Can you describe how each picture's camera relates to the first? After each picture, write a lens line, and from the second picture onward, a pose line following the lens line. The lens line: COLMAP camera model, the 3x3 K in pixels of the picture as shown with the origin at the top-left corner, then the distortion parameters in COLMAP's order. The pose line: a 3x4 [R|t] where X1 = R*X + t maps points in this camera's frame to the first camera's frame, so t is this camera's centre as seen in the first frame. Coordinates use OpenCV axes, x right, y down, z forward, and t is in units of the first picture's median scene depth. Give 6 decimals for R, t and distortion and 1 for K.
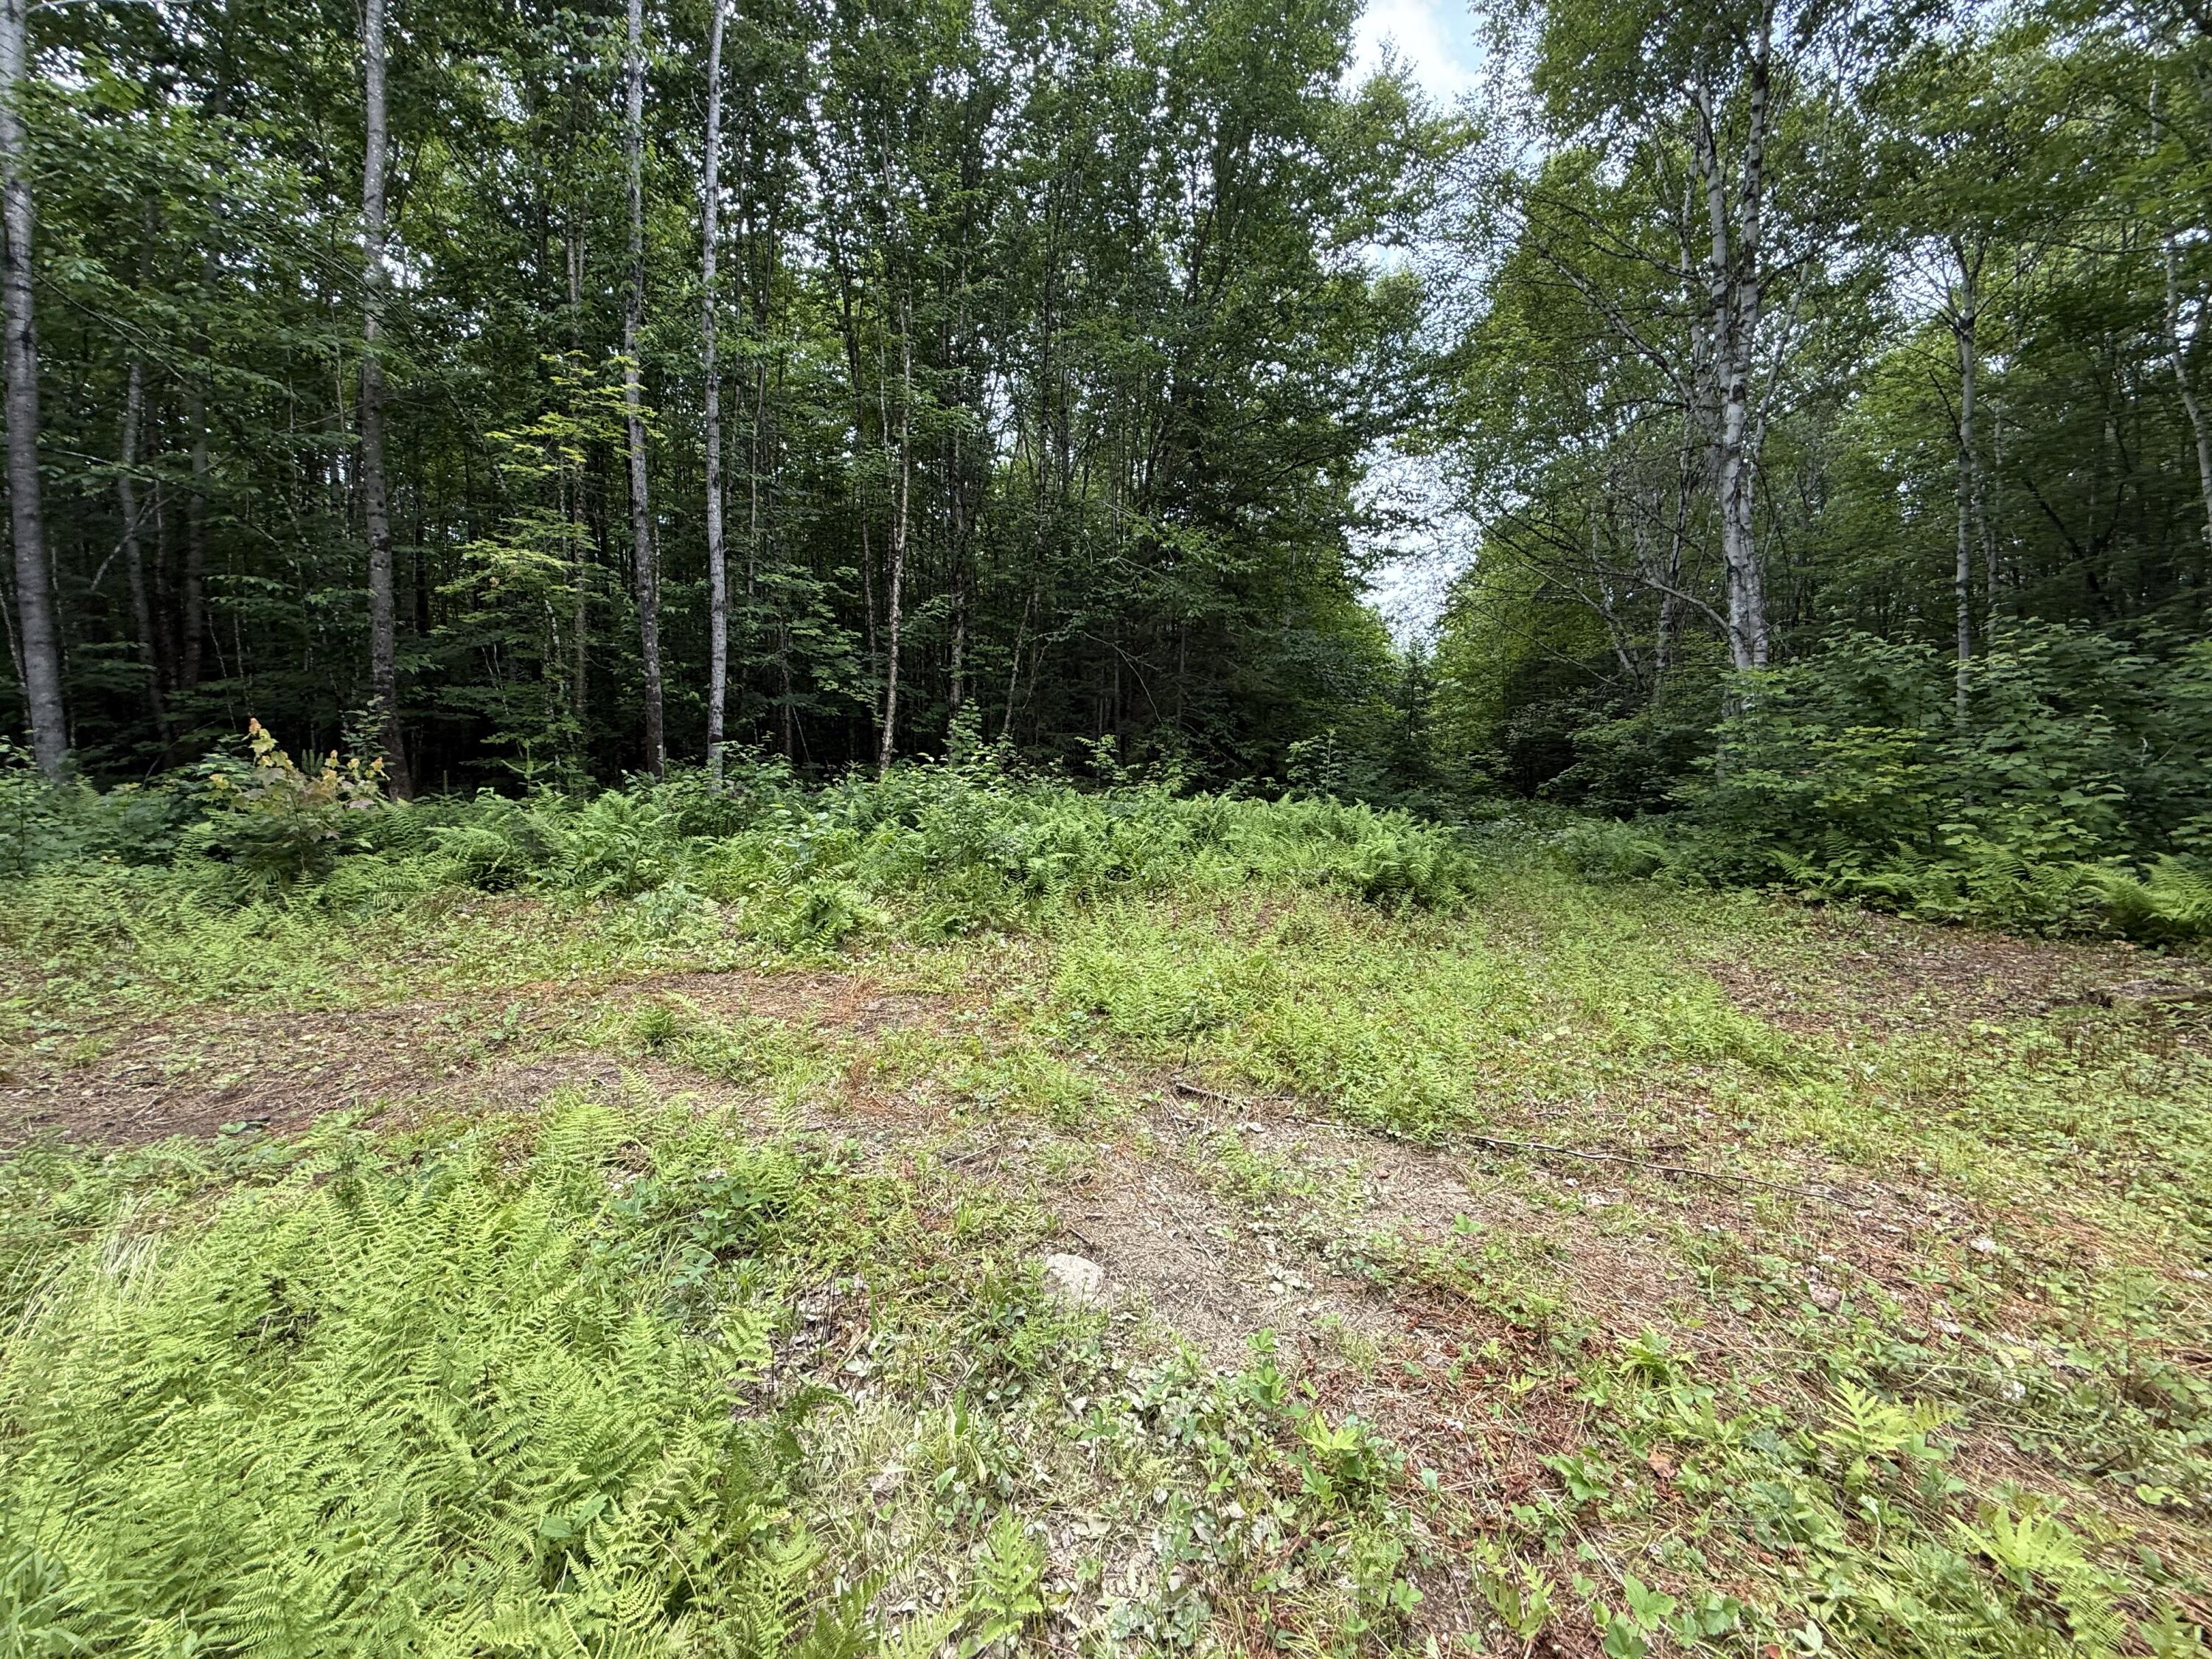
lens RADIAL K [[875.1, 0, 1105.4], [0, 875.1, 832.5], [0, 0, 1]] dist [0.000499, -0.000144]
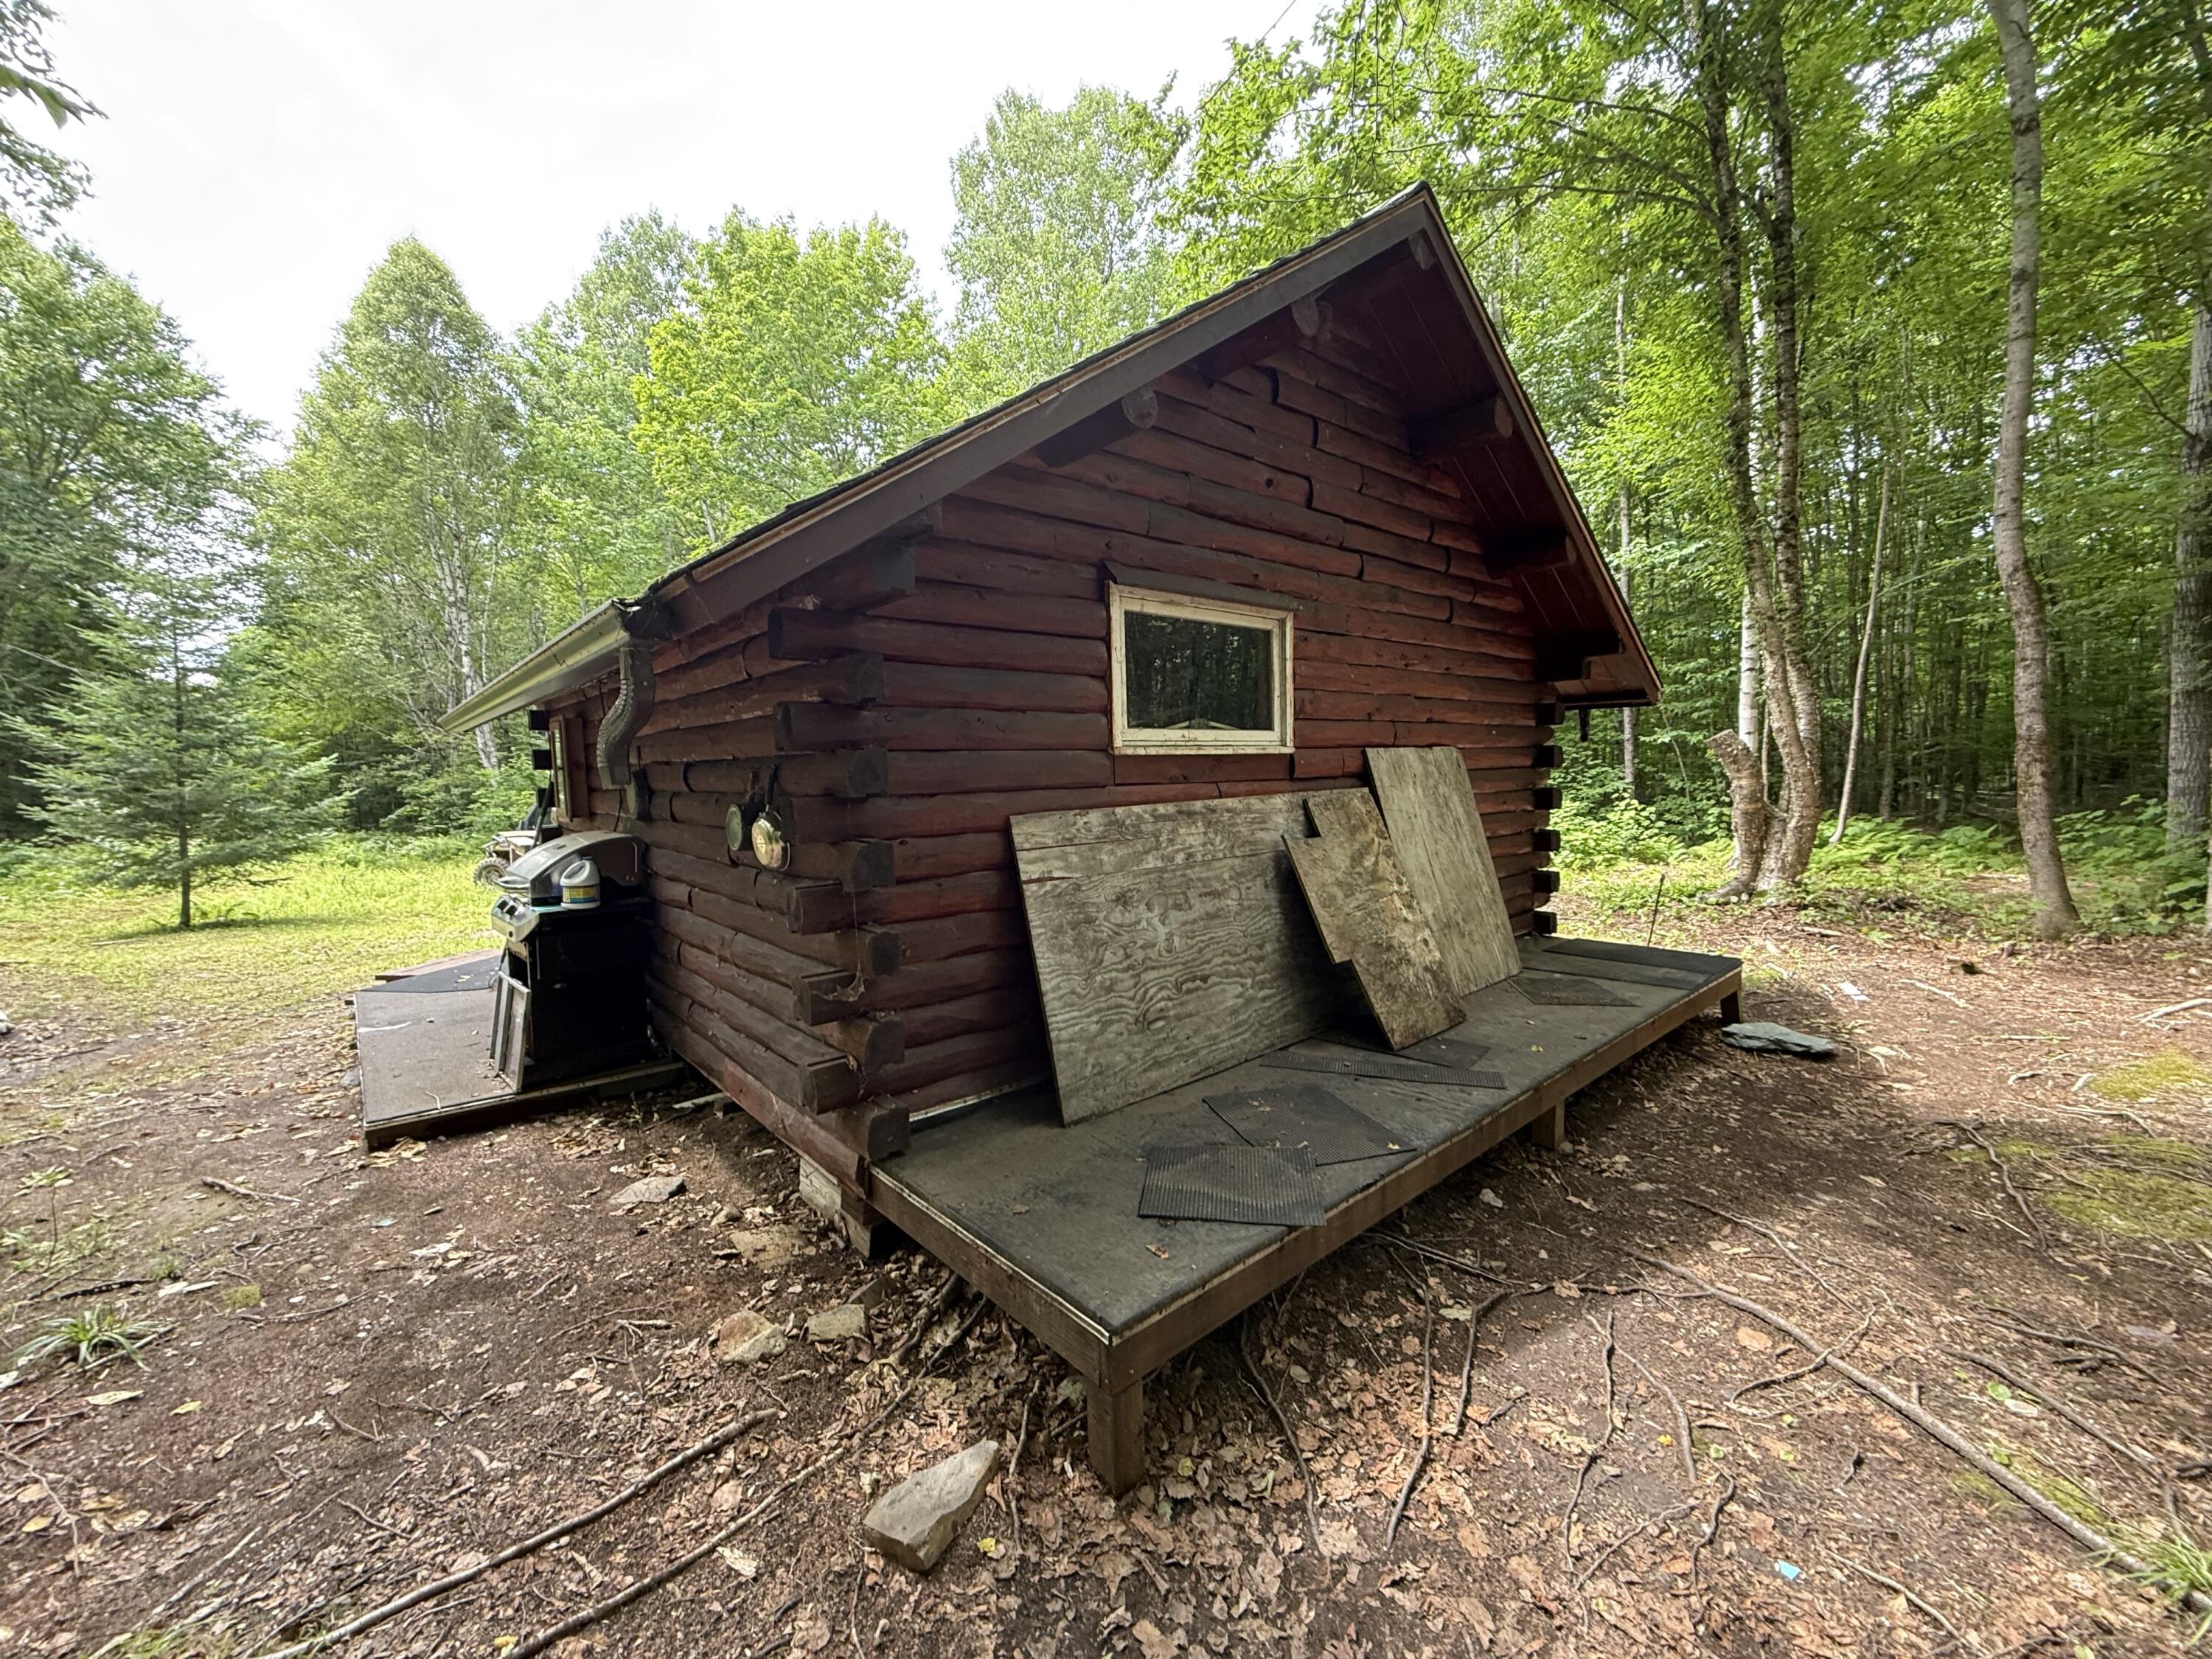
lens RADIAL K [[875.1, 0, 1102.1], [0, 875.1, 834.0], [0, 0, 1]] dist [0.000499, -0.000144]
pose [[0.373295, -0.092895, 0.923050, -0.563058], [0.117979, 0.991649, 0.052086, 0.046690], [-0.920180, 0.089458, 0.381137, -0.933077]]
